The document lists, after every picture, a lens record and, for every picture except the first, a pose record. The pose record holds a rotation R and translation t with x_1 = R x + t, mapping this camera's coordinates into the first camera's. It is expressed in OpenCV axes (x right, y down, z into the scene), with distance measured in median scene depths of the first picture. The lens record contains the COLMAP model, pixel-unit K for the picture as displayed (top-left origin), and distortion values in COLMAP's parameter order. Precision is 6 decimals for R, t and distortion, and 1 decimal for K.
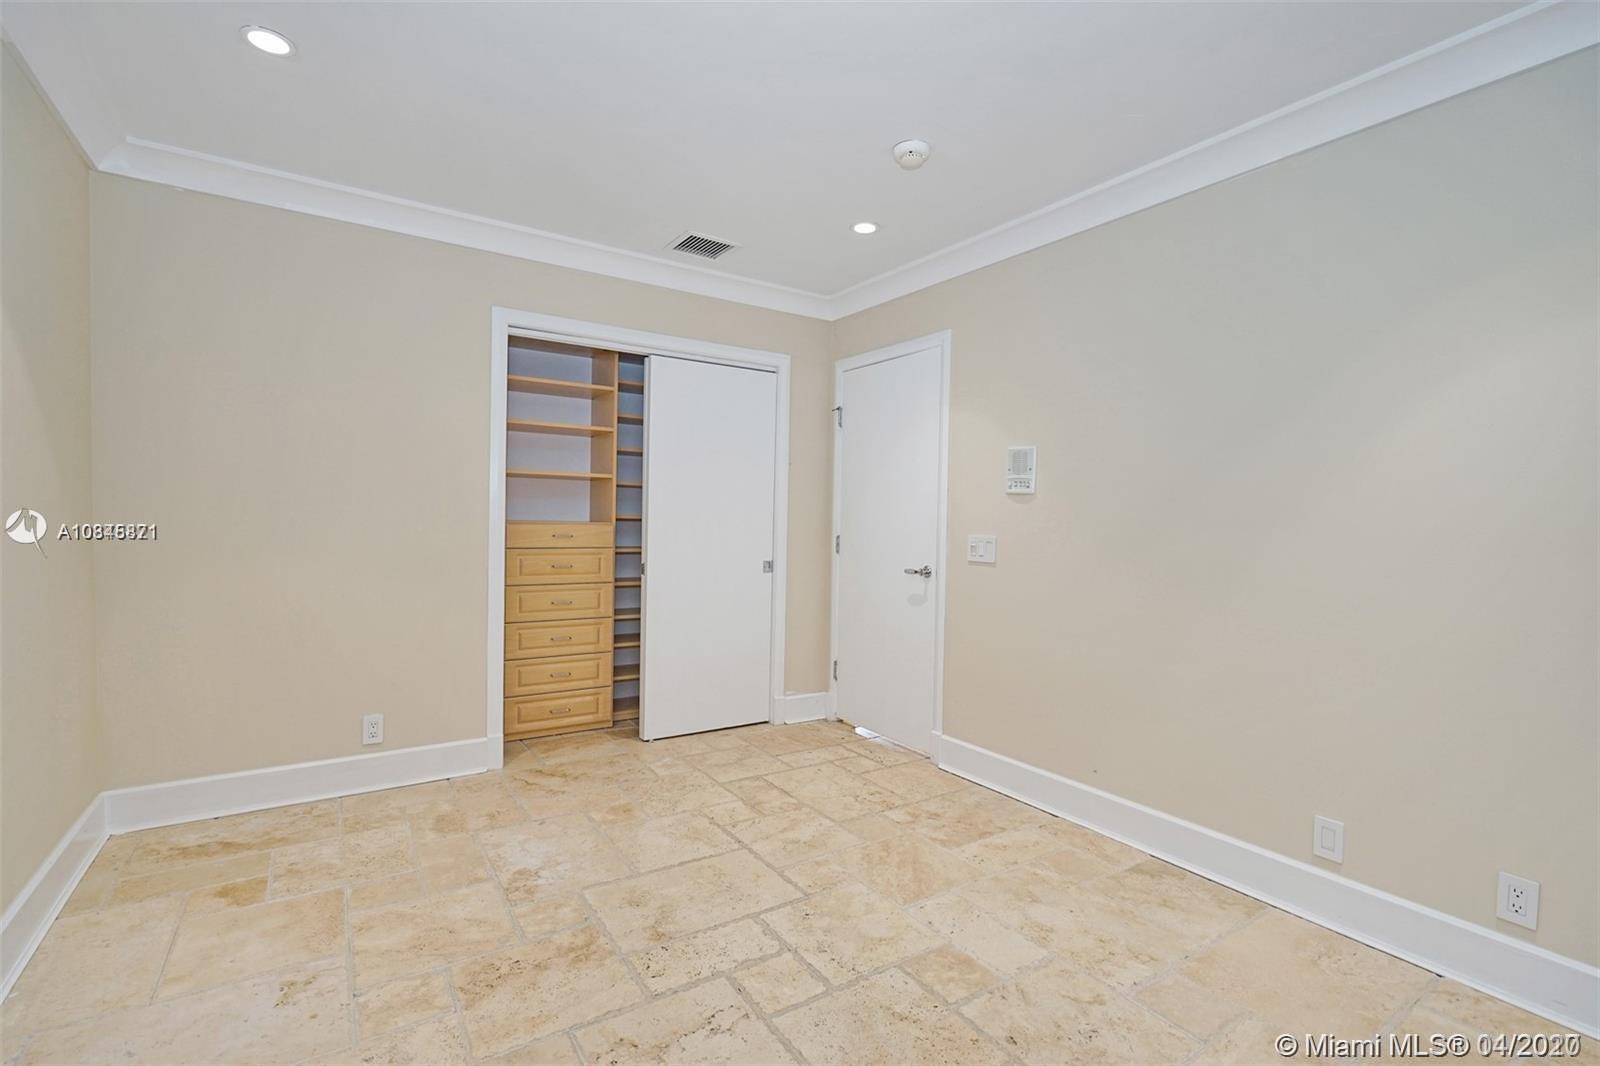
lens RADIAL K [[735.5, 0, 803.8], [0, 735.5, 533.3], [0, 0, 1]] dist [0.000442, 0.001058]
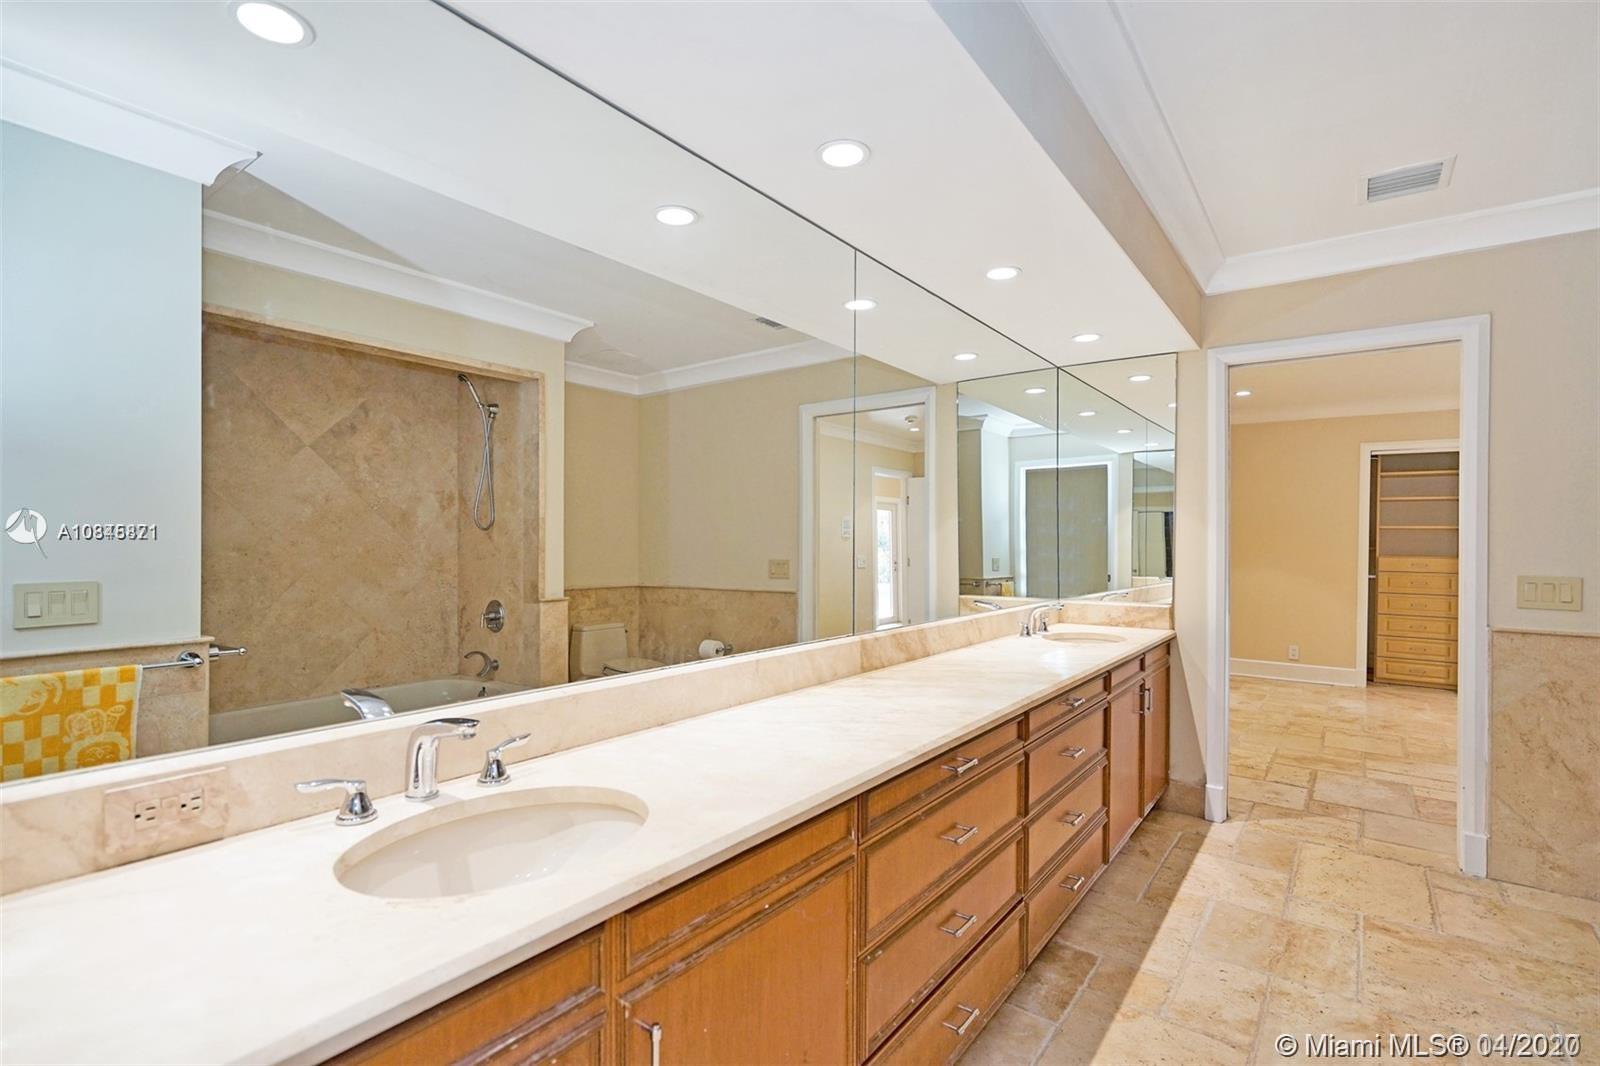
lens RADIAL K [[735.5, 0, 811.4], [0, 735.5, 539.1], [0, 0, 1]] dist [0.000442, 0.001058]
pose [[0.326478, -0.022348, -0.944941, 0.946310], [-0.022259, 0.999261, -0.031323, 0.033126], [0.944943, 0.031260, 0.325739, -0.990913]]
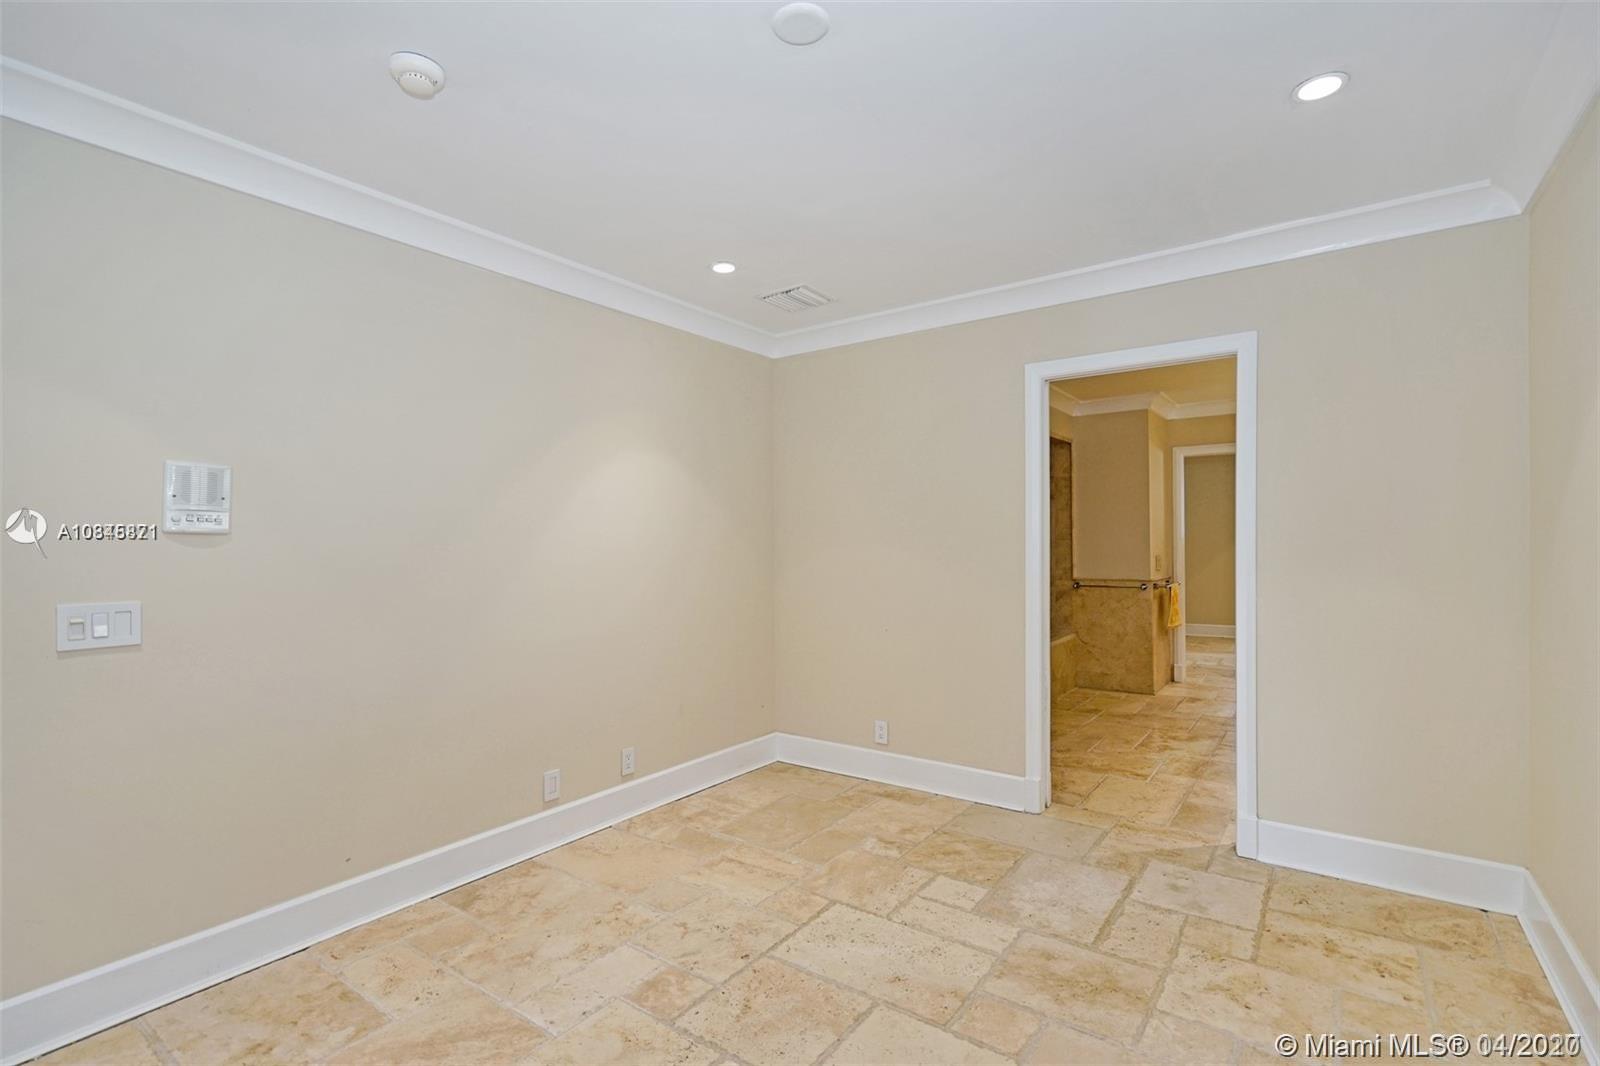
lens RADIAL K [[735.5, 0, 815.7], [0, 735.5, 535.8], [0, 0, 1]] dist [0.000442, 0.001058]
pose [[-0.348563, -0.011531, 0.937215, -0.628124], [0.028724, 0.999323, 0.022978, -0.058302], [-0.936845, 0.034930, -0.347995, 0.835009]]
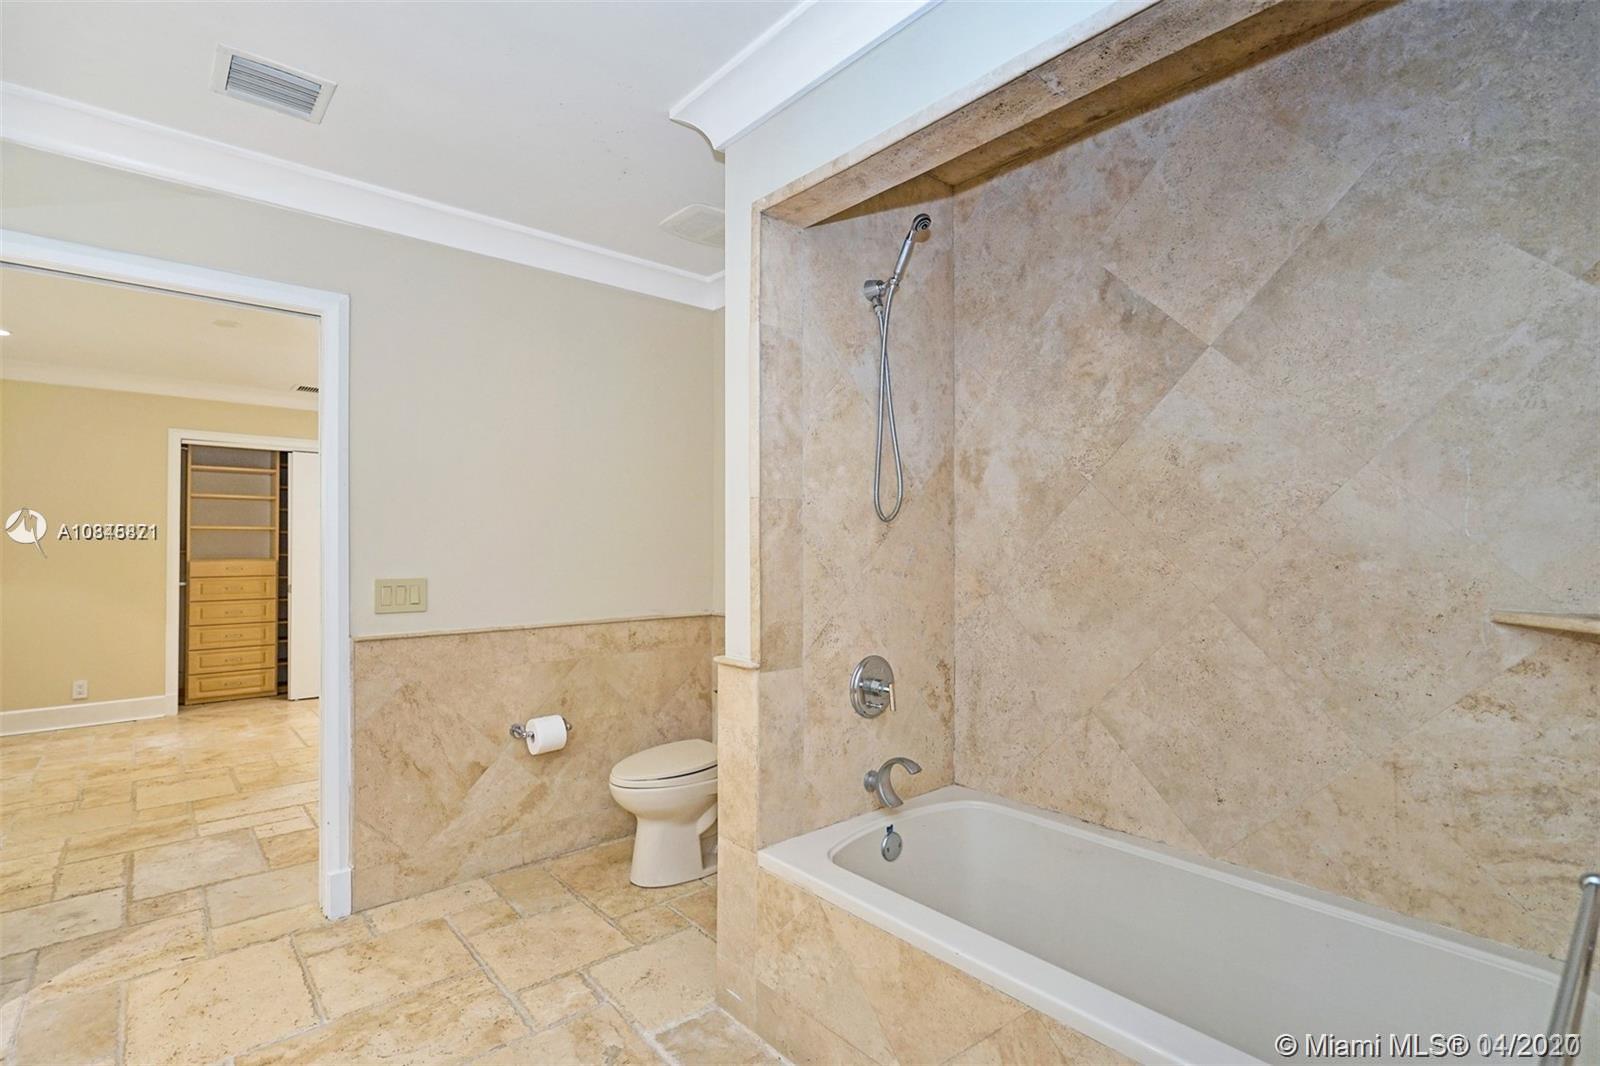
lens RADIAL K [[735.5, 0, 769.9], [0, 735.5, 541.4], [0, 0, 1]] dist [0.000442, 0.001058]
pose [[0.993256, -0.024519, 0.113318, 0.732408], [0.027553, 0.999301, -0.025281, 0.019572], [-0.112619, 0.028232, 0.993237, -0.778951]]
